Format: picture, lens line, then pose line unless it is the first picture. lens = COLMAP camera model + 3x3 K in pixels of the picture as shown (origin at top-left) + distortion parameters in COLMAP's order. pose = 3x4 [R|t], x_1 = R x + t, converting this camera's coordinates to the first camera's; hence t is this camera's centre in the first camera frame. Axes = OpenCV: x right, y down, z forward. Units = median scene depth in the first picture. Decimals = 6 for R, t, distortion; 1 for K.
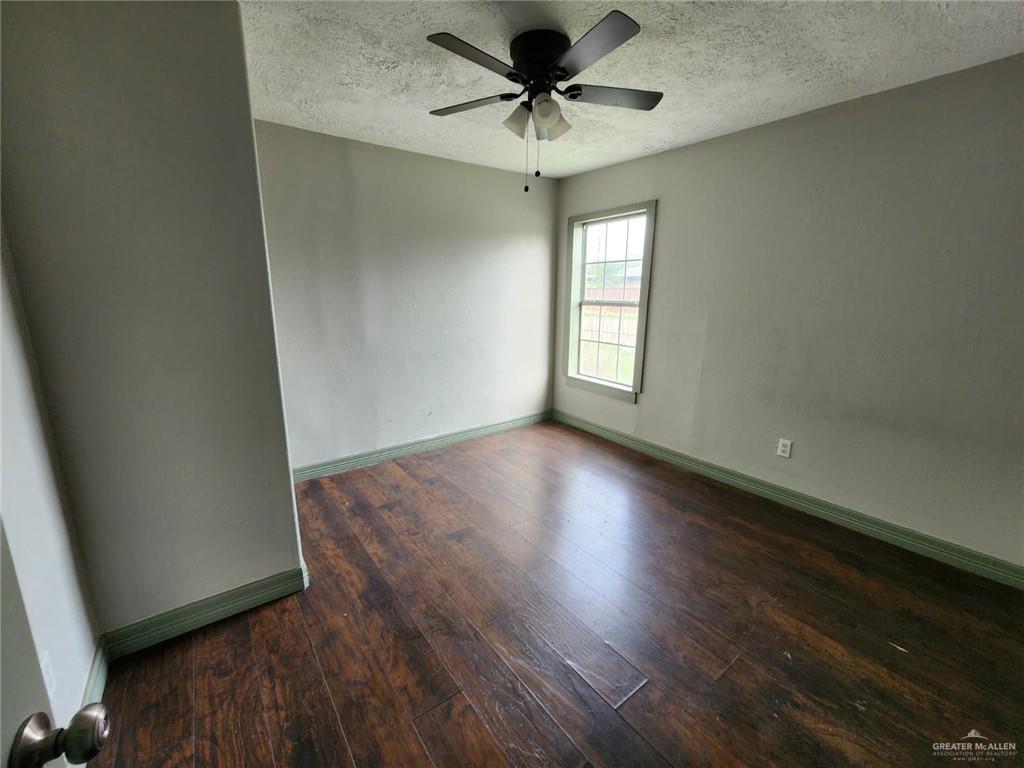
lens RADIAL K [[420.1, 0, 509.8], [0, 420.1, 385.4], [0, 0, 1]] dist [-0.001273, 0.000036]
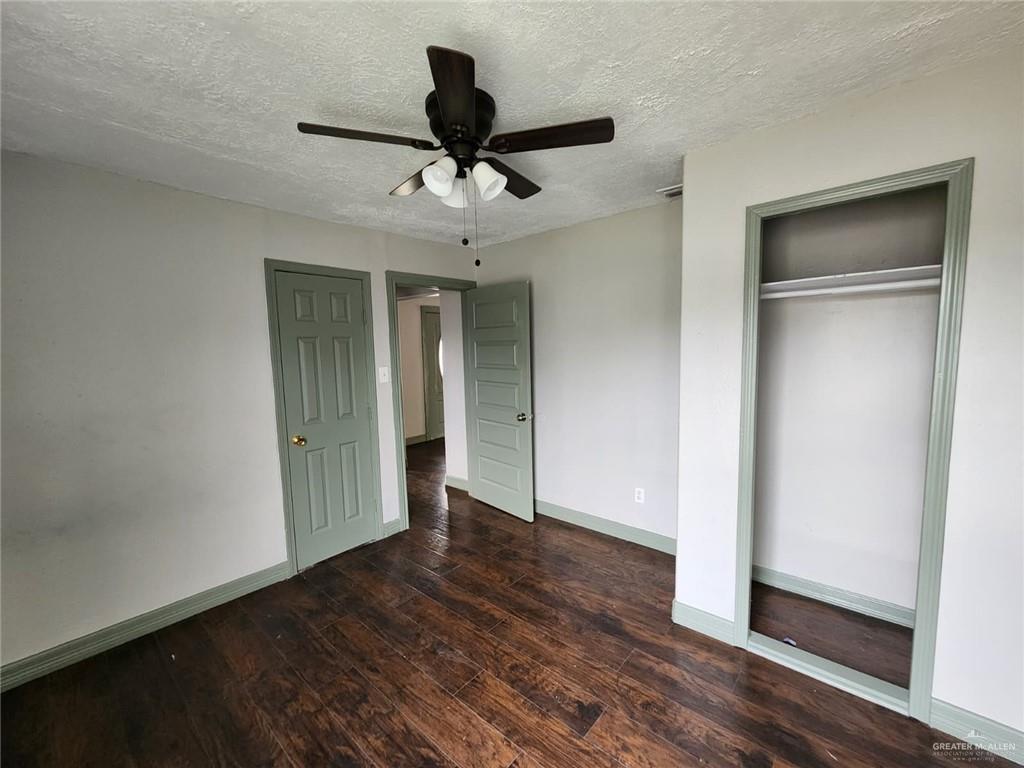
lens RADIAL K [[420.1, 0, 509.8], [0, 420.1, 385.4], [0, 0, 1]] dist [-0.001273, 0.000036]
pose [[-0.978328, 0.036232, -0.203866, 0.167394], [-0.027061, 0.953754, 0.299368, -0.492783], [0.205284, 0.298397, -0.932104, 1.953558]]
